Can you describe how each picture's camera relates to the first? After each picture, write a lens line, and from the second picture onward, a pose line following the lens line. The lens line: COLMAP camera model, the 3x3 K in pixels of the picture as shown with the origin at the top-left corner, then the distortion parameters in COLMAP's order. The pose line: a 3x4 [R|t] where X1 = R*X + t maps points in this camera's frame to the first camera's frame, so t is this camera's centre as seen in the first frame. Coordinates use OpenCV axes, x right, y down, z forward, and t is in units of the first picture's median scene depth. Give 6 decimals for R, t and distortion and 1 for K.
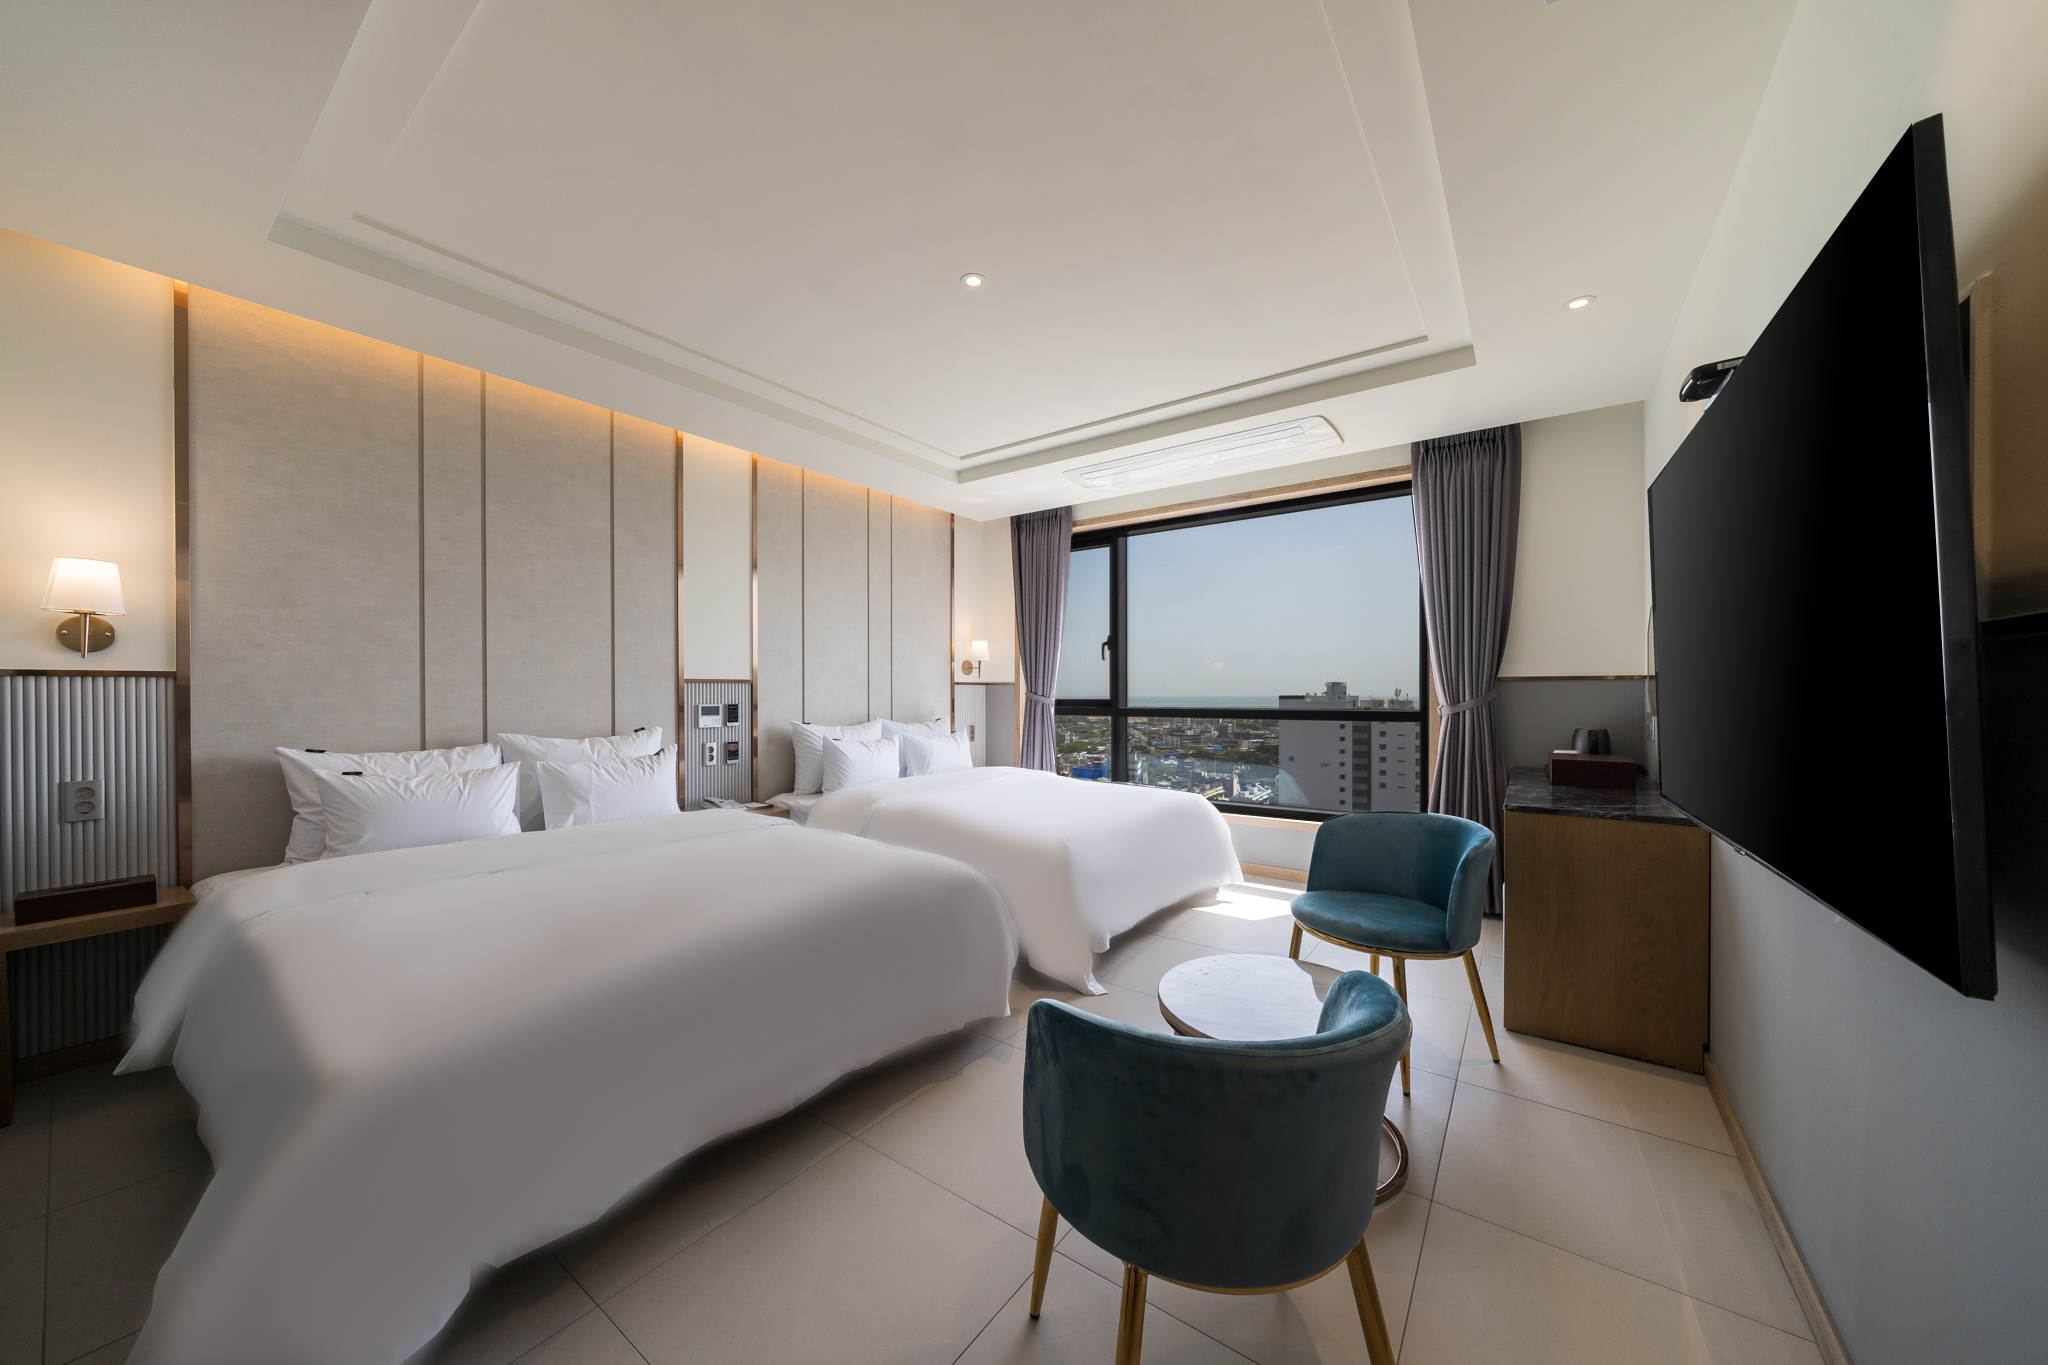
lens RADIAL K [[691.9, 0, 1024.0], [0, 691.9, 682.5], [0, 0, 1]] dist [0.001464, -0.000006]
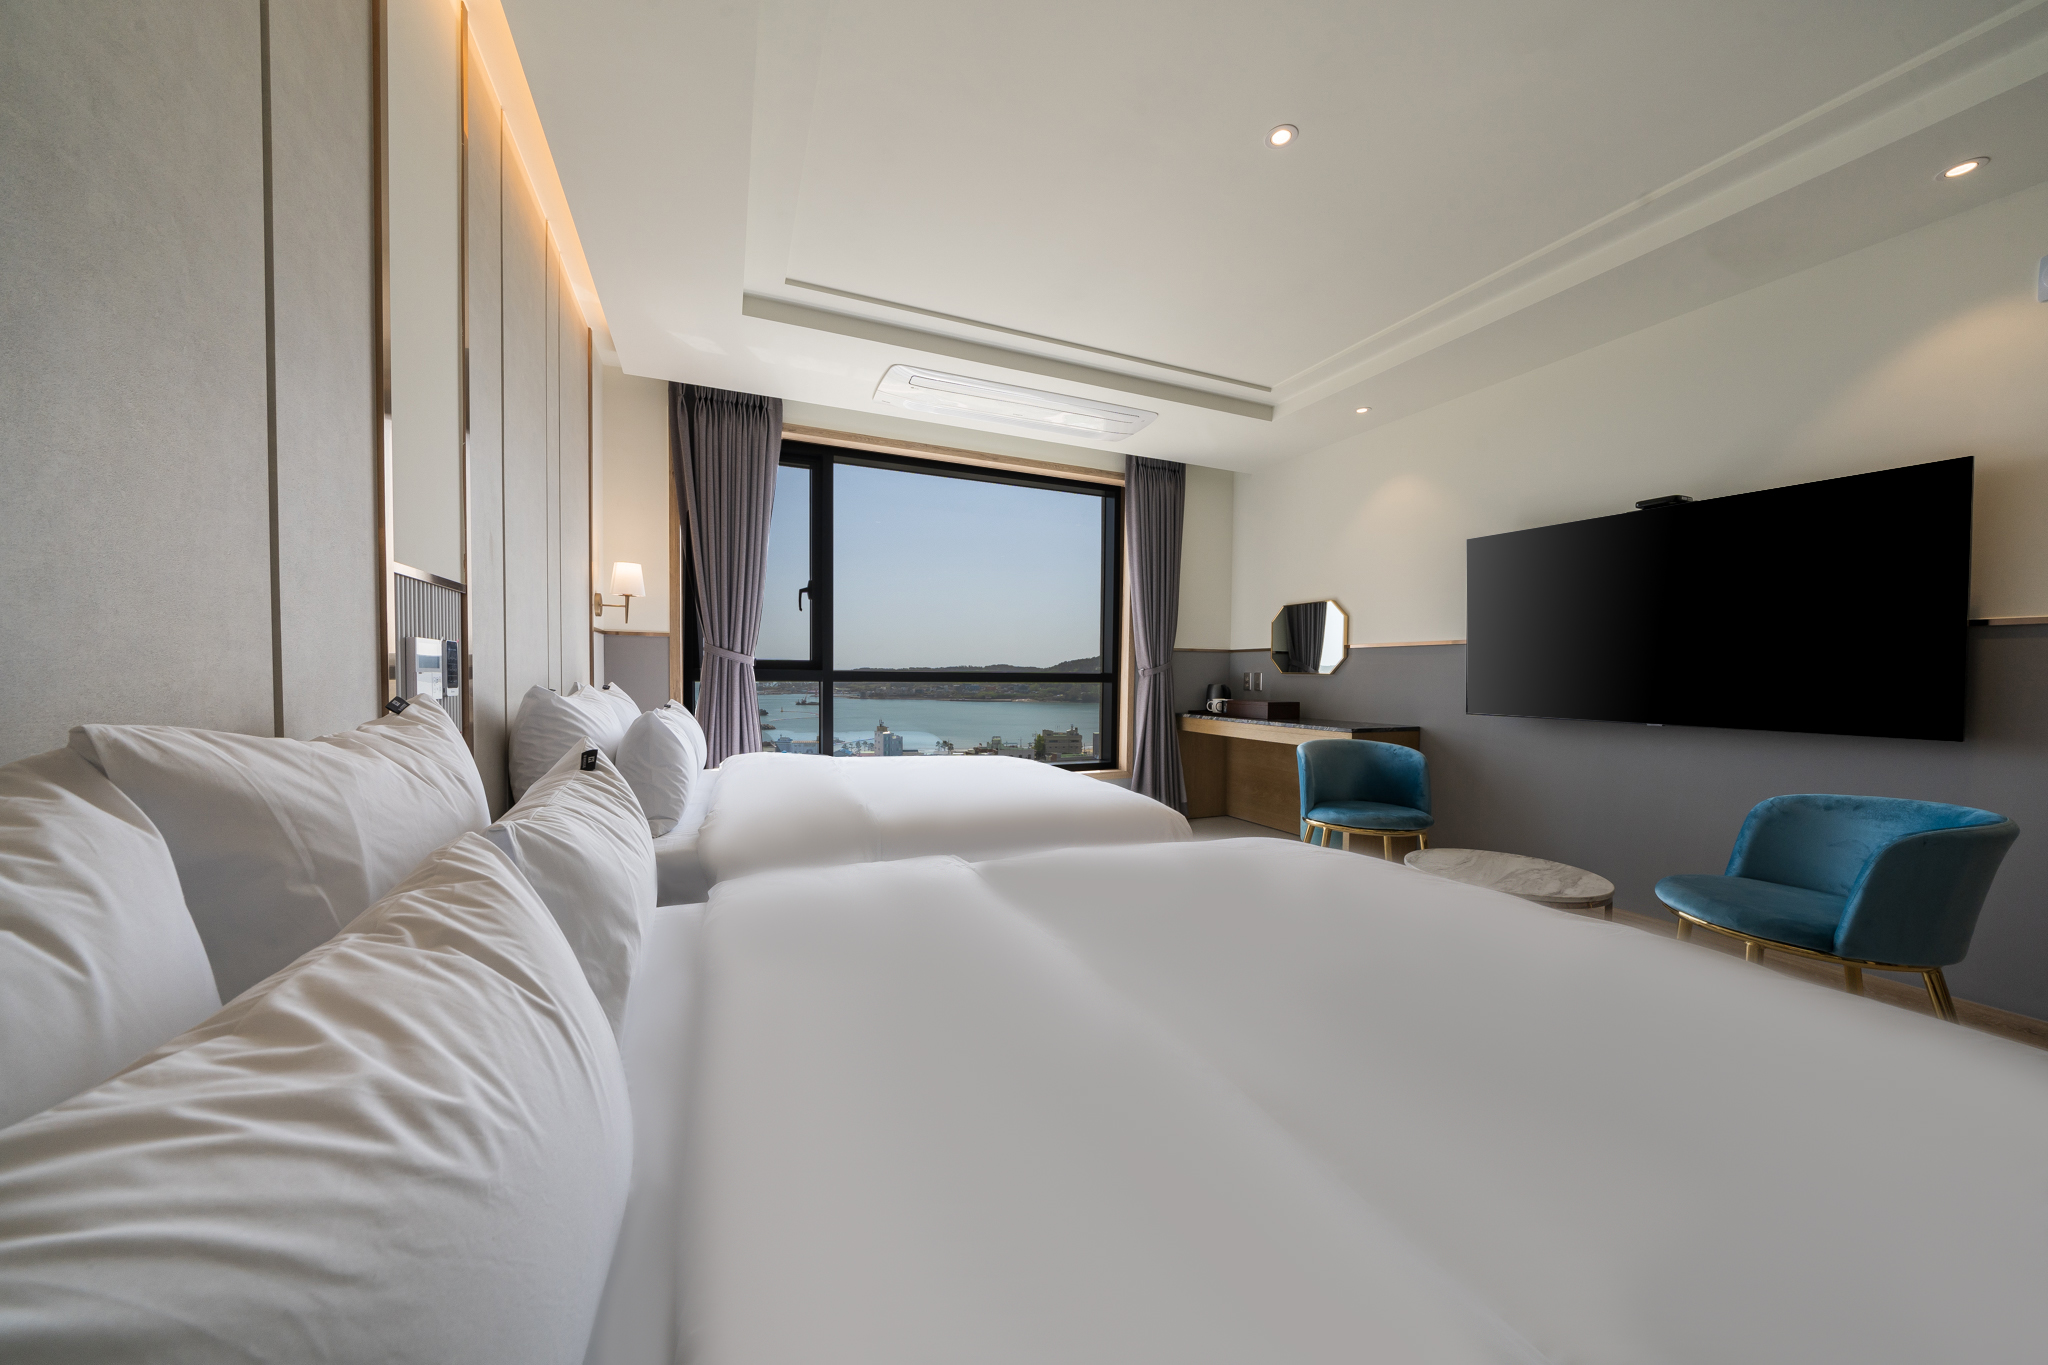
lens RADIAL K [[691.9, 0, 1024.0], [0, 691.9, 682.5], [0, 0, 1]] dist [0.001464, -0.000006]
pose [[0.517740, -0.002711, 0.855534, -0.433013], [-0.024123, 0.999551, 0.017766, 0.029438], [-0.855198, -0.029836, 0.517442, 0.375009]]
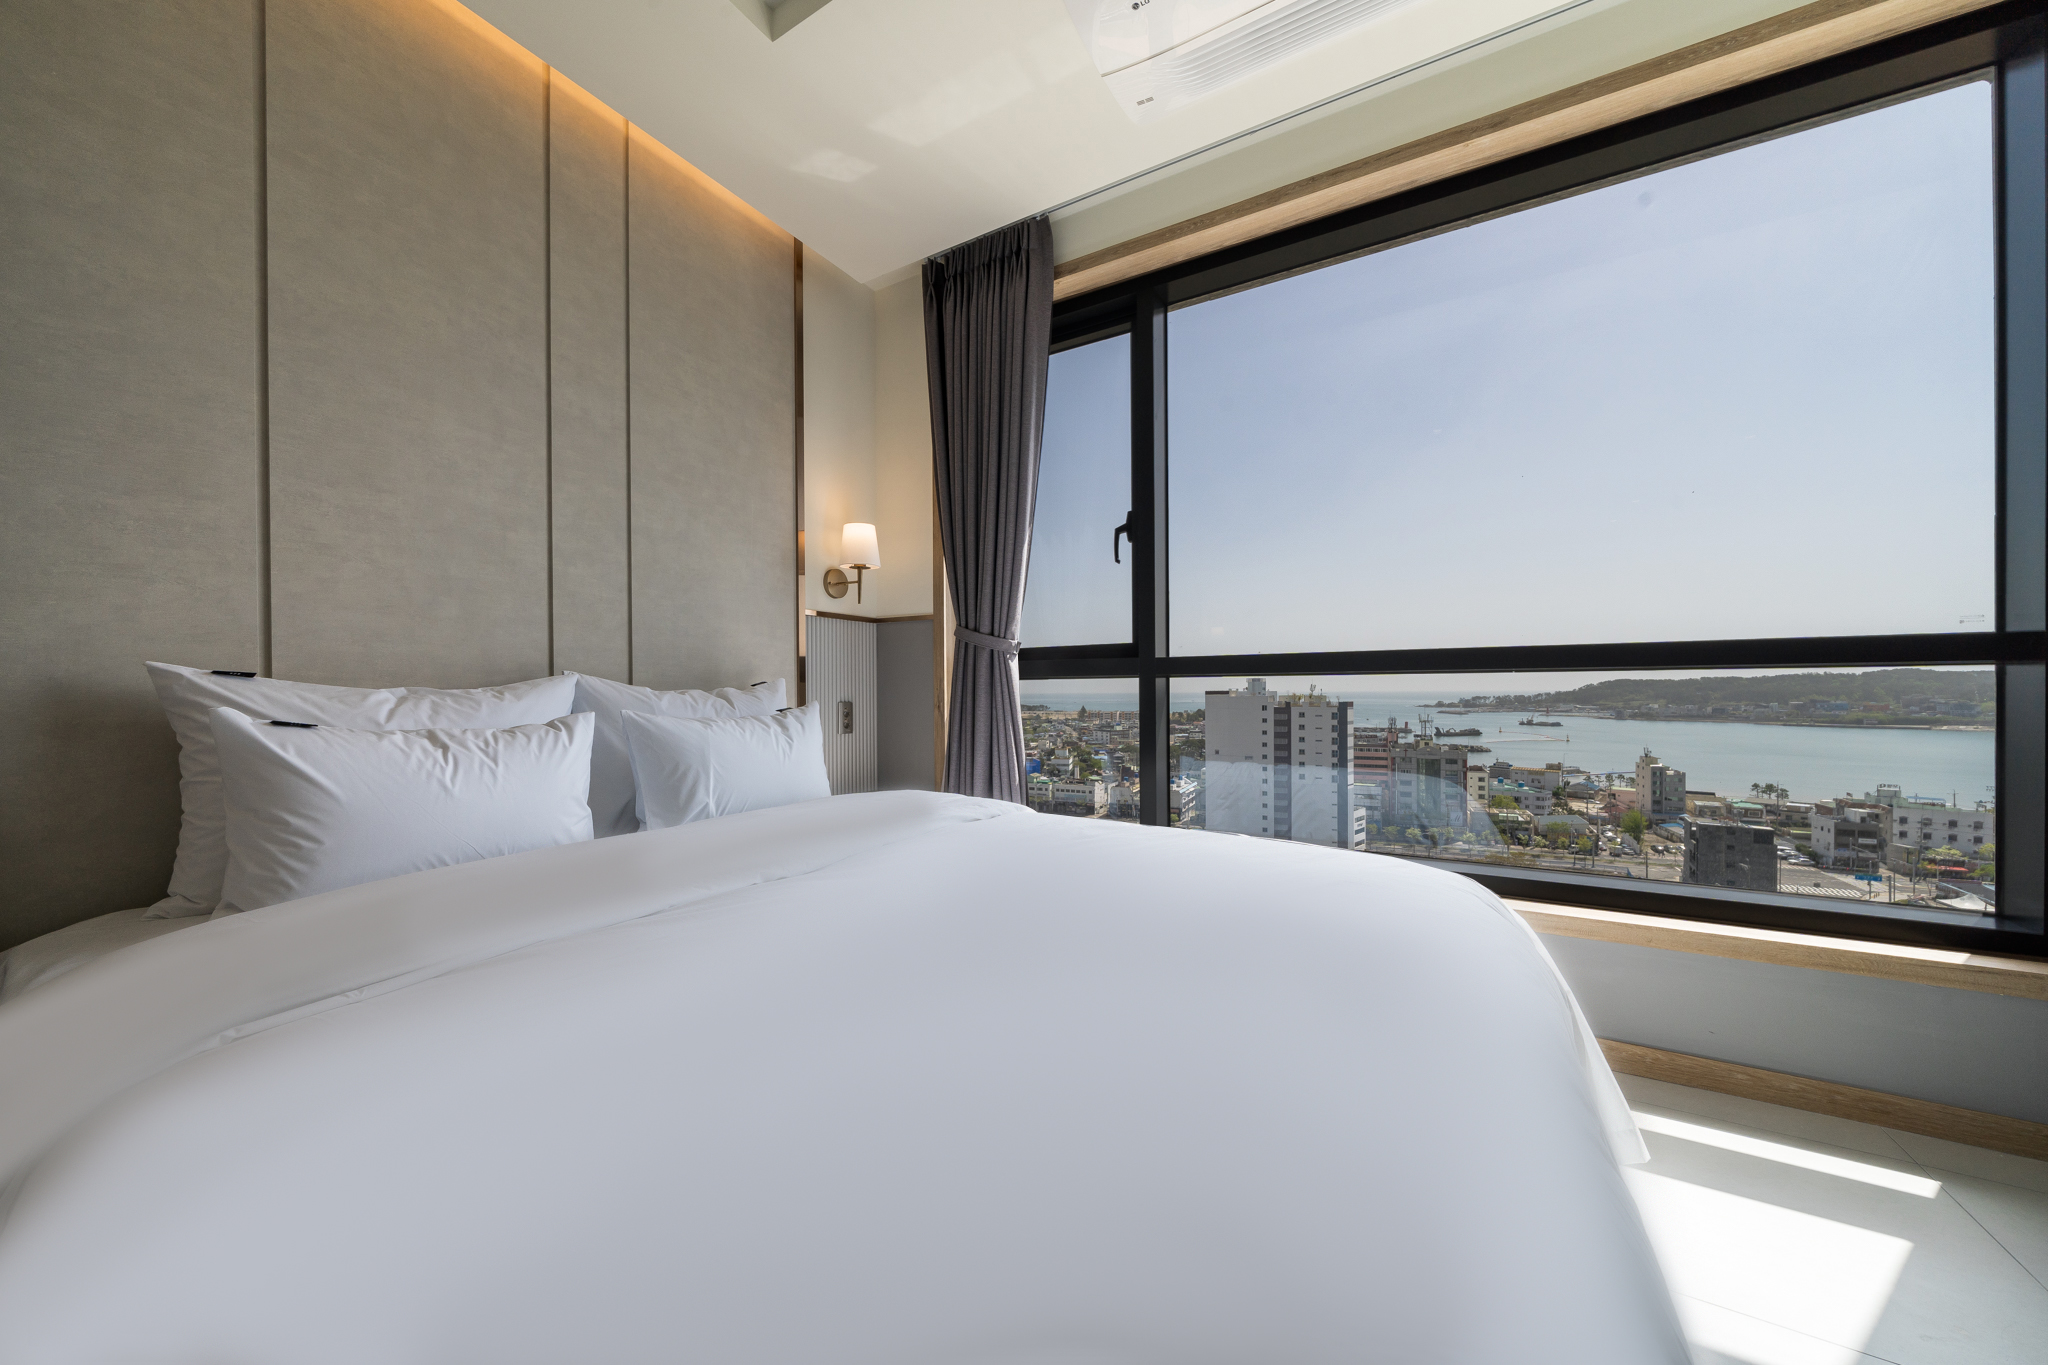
lens RADIAL K [[691.9, 0, 1024.0], [0, 691.9, 682.5], [0, 0, 1]] dist [0.001464, -0.000006]
pose [[0.995595, -0.001907, 0.093743, 0.005072], [0.001388, 0.999983, 0.005604, 0.048526], [-0.093752, -0.005449, 0.995581, 0.527804]]
